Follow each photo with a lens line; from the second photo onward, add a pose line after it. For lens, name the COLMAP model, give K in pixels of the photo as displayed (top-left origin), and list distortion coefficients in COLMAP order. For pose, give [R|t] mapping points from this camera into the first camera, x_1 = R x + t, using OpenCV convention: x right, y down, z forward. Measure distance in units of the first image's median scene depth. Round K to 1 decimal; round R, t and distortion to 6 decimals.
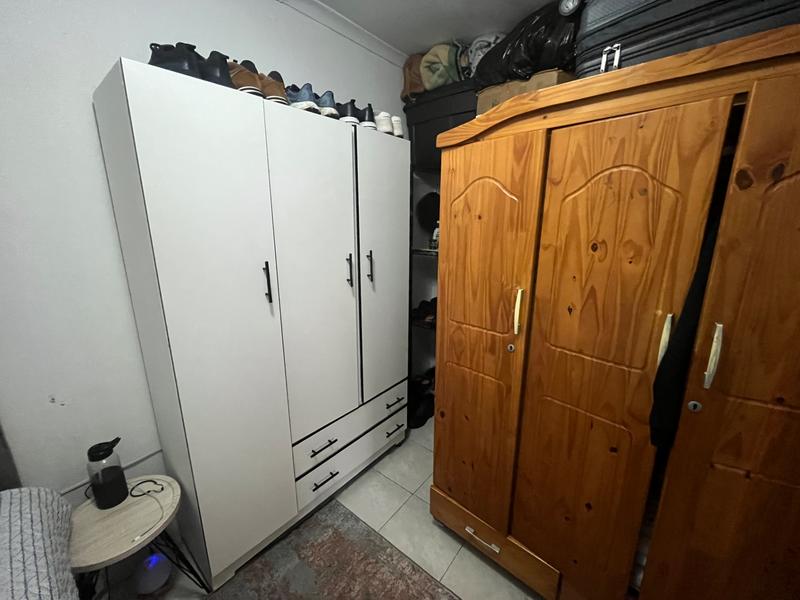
lens RADIAL K [[322.6, 0, 398.9], [0, 322.6, 301.9], [0, 0, 1]] dist [0.013643, -0.000126]
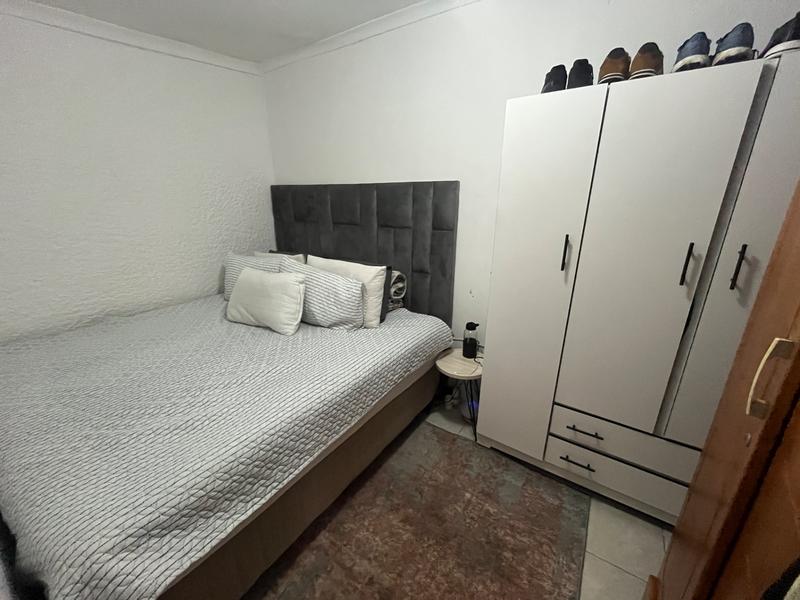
lens RADIAL K [[322.6, 0, 400.3], [0, 322.6, 297.7], [0, 0, 1]] dist [0.013643, -0.000126]
pose [[0.106906, 0.305237, -0.946257, 0.567925], [-0.248493, 0.929711, 0.271825, -0.067335], [0.962716, 0.206079, 0.175241, 0.218744]]
